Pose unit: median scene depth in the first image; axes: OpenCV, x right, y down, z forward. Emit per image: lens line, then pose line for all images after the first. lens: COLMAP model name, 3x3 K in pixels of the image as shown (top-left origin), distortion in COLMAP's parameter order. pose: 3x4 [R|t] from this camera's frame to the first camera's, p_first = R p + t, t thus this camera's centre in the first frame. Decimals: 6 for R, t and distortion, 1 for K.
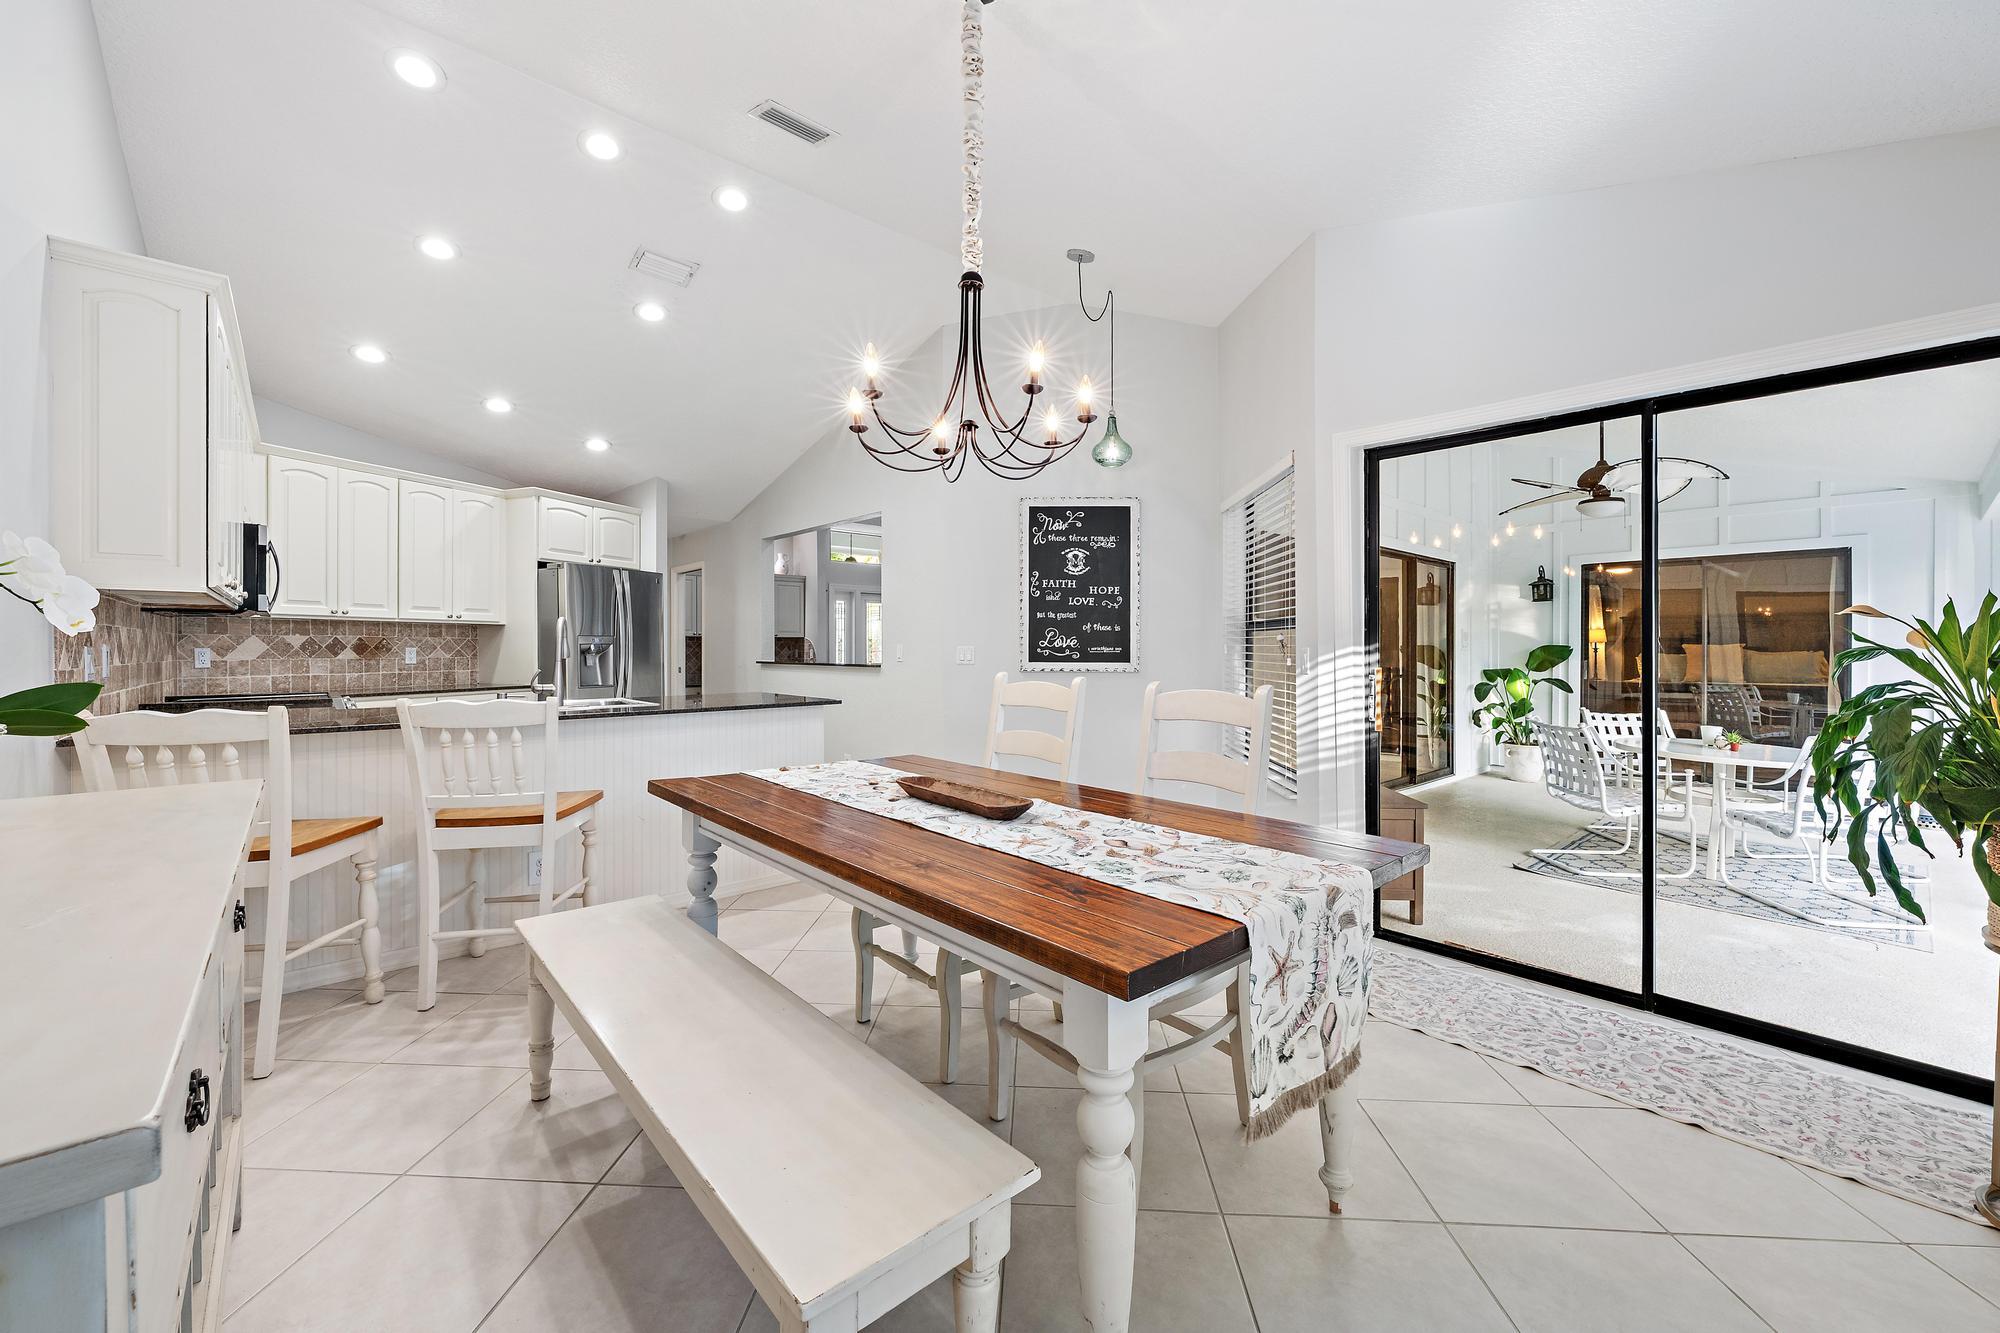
lens RADIAL K [[780.9, 0, 1003.8], [0, 780.9, 648.8], [0, 0, 1]] dist [0.002236, -0.000027]
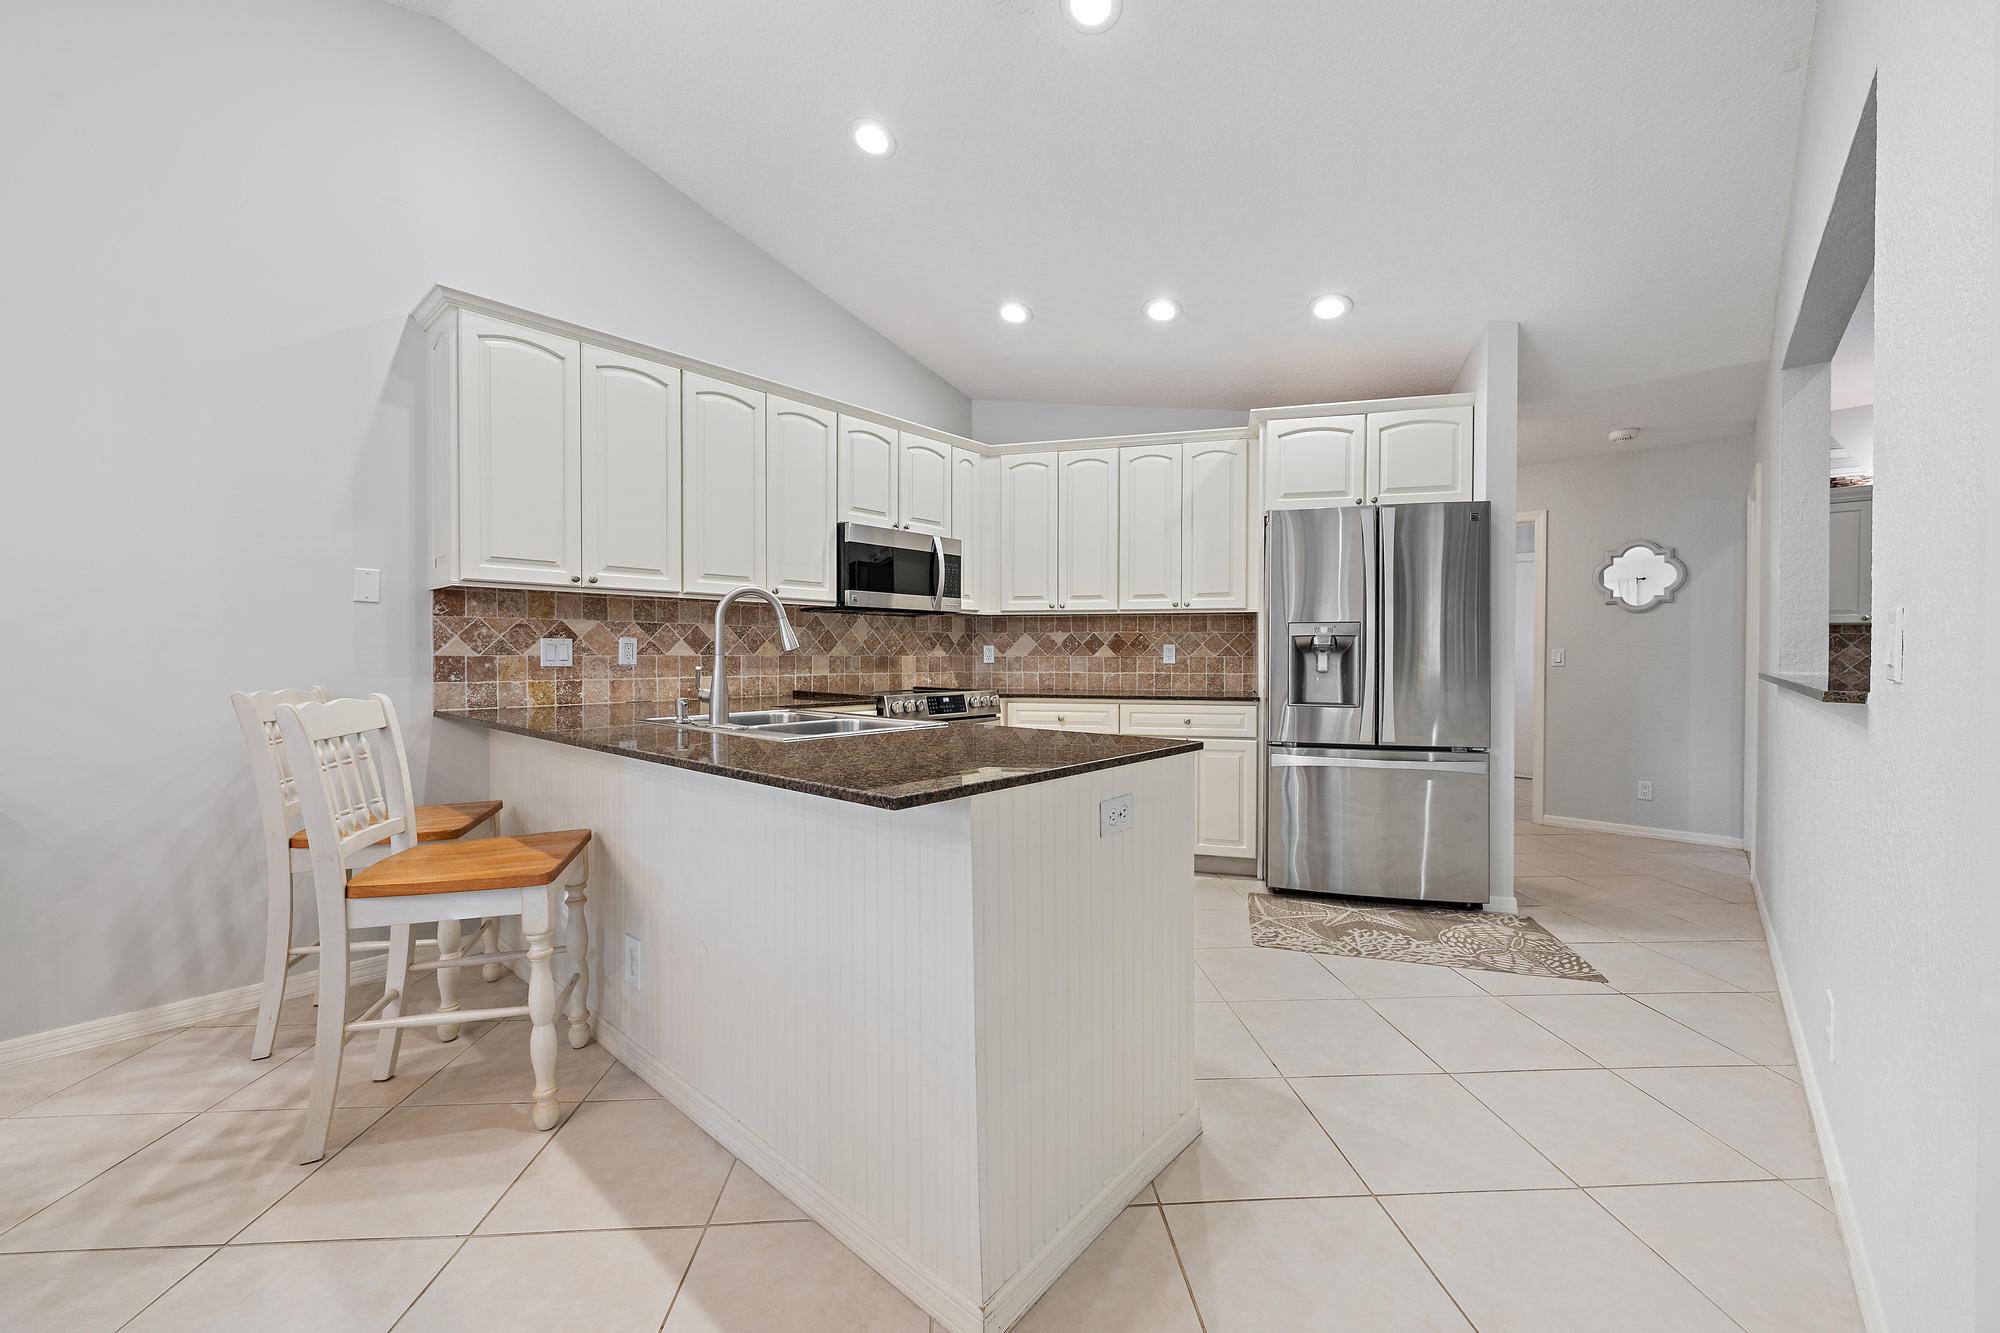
lens RADIAL K [[771.0, 0, 1004.2], [0, 771.0, 664.7], [0, 0, 1]] dist [-0.000682, -0.000090]
pose [[0.105006, 0.015515, -0.994351, 0.058936], [-0.002769, 0.999879, 0.015309, 0.008551], [0.994468, 0.001146, 0.105036, 0.784632]]
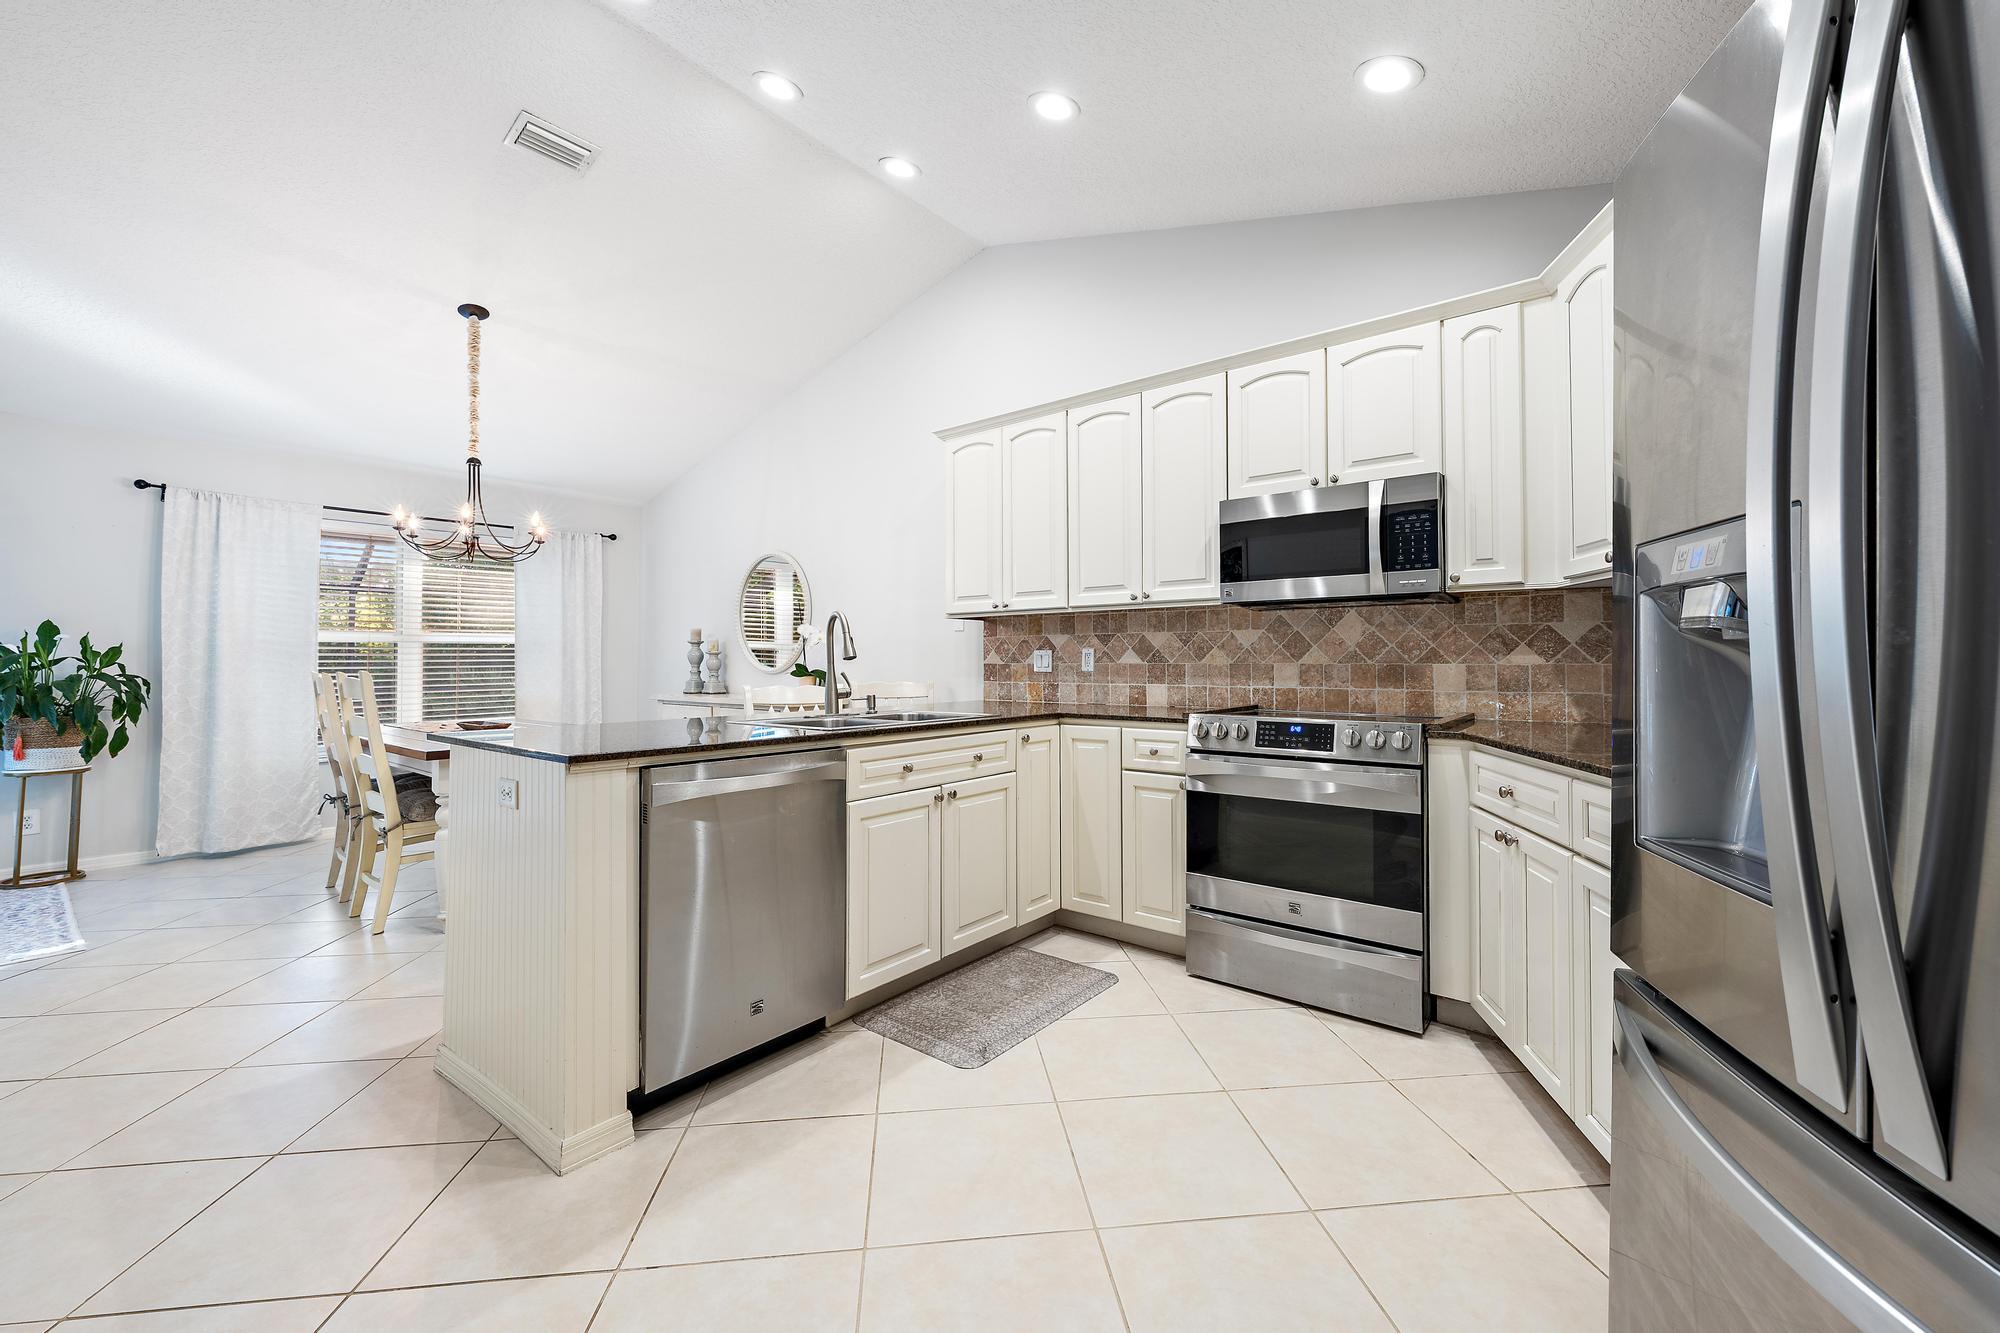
lens RADIAL K [[780.9, 0, 1003.8], [0, 780.9, 648.8], [0, 0, 1]] dist [0.002236, -0.000027]
pose [[-0.985815, 0.000709, -0.167837, -0.413341], [0.003375, 0.999873, -0.015598, 0.009005], [0.167804, -0.015943, -0.985691, 1.279014]]
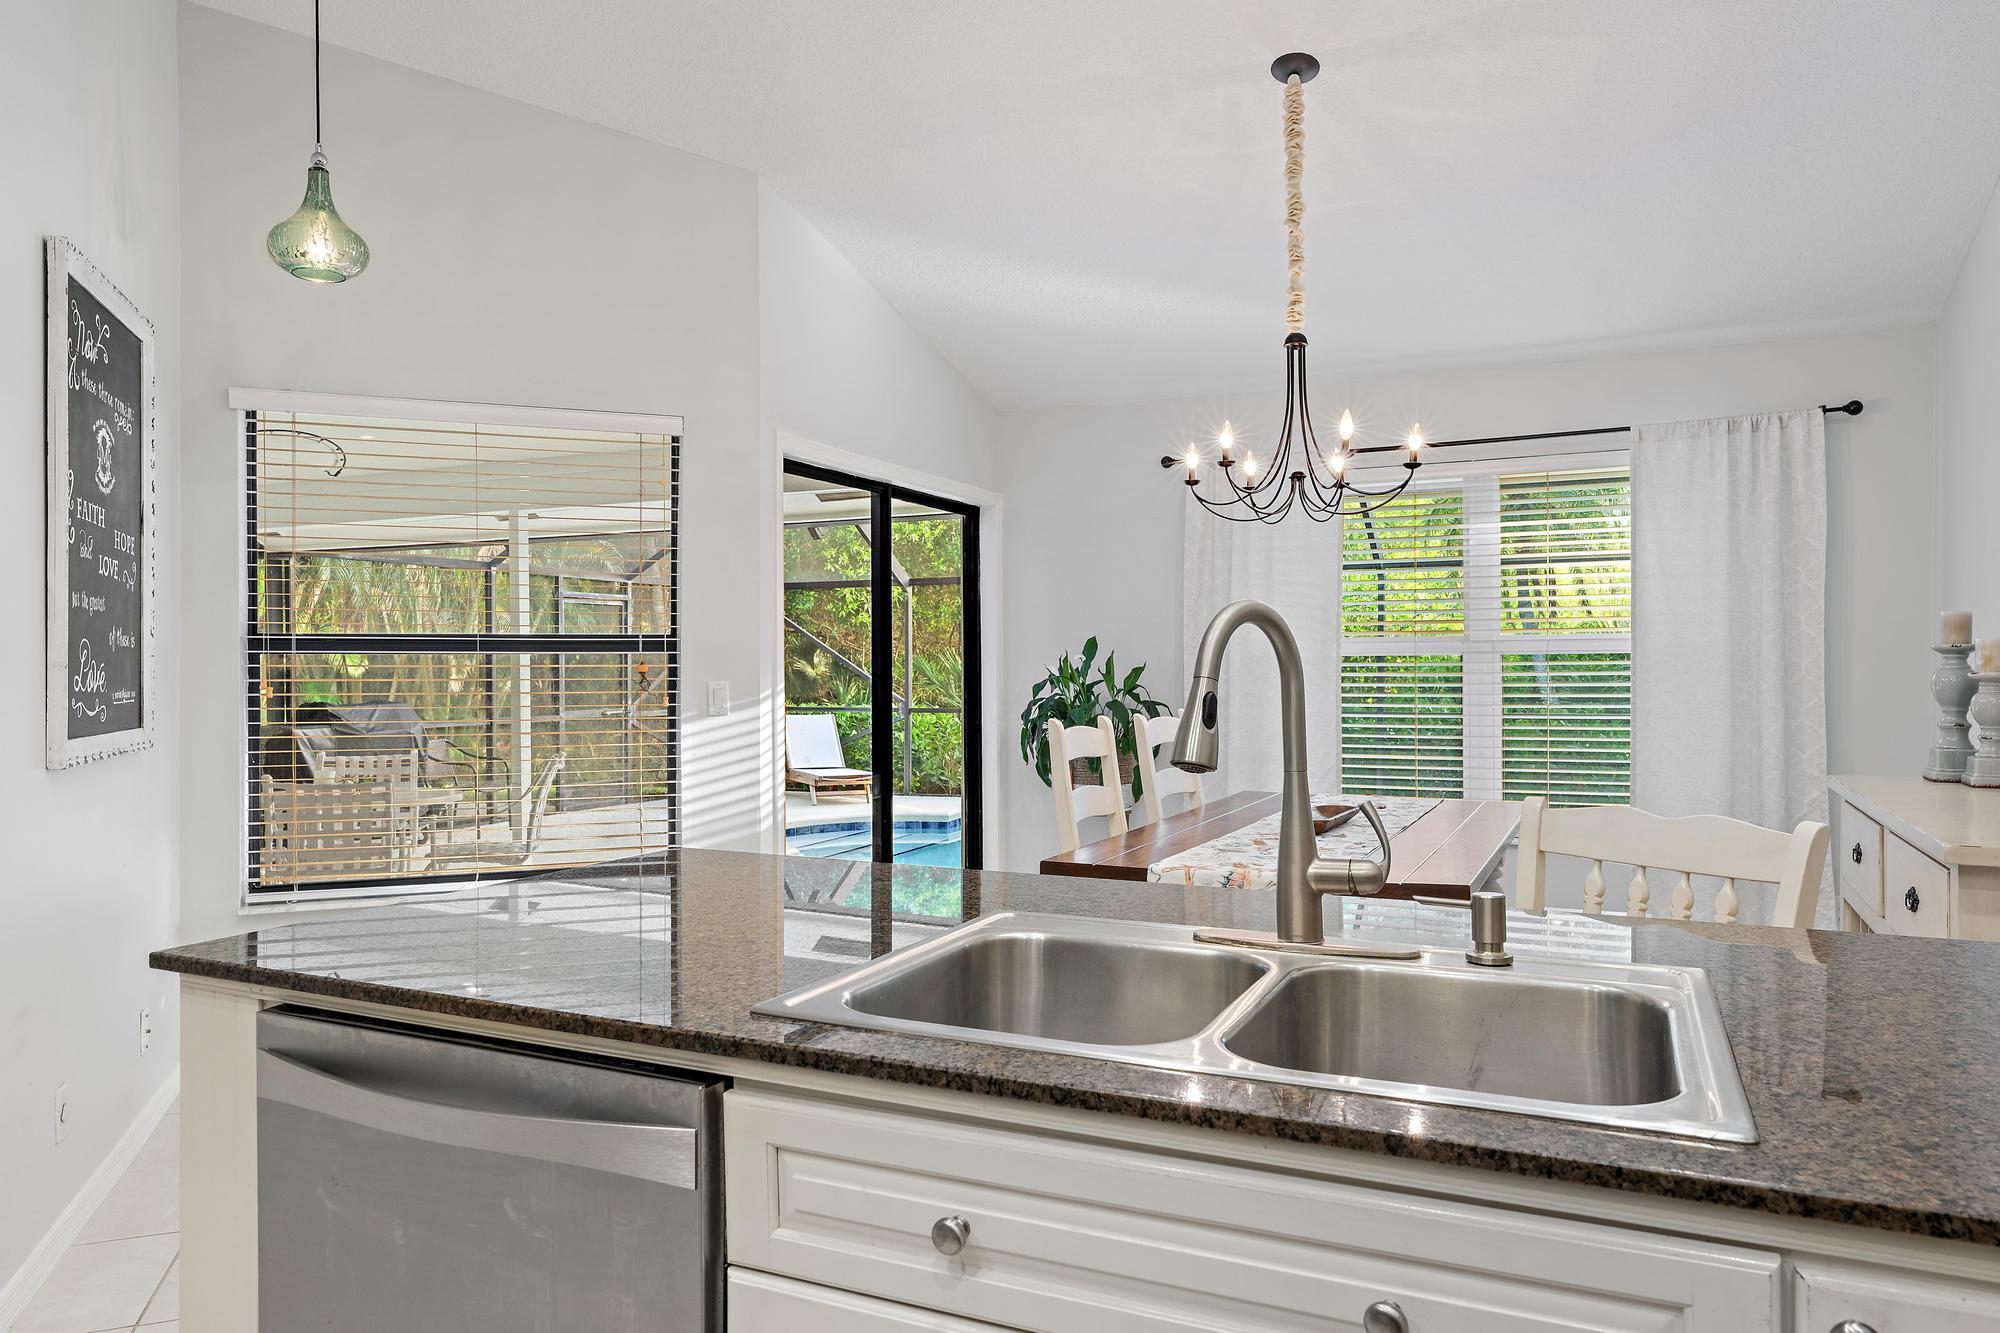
lens RADIAL K [[1322.1, 0, 1000.0], [0, 1322.1, 666.5], [0, 0, 1]] dist [-0.005204, -0.002019]
pose [[-0.393761, -0.003476, 0.919206, -0.633712], [0.002482, 0.999985, 0.004845, -0.015204], [-0.919210, 0.004189, -0.393746, 0.857173]]
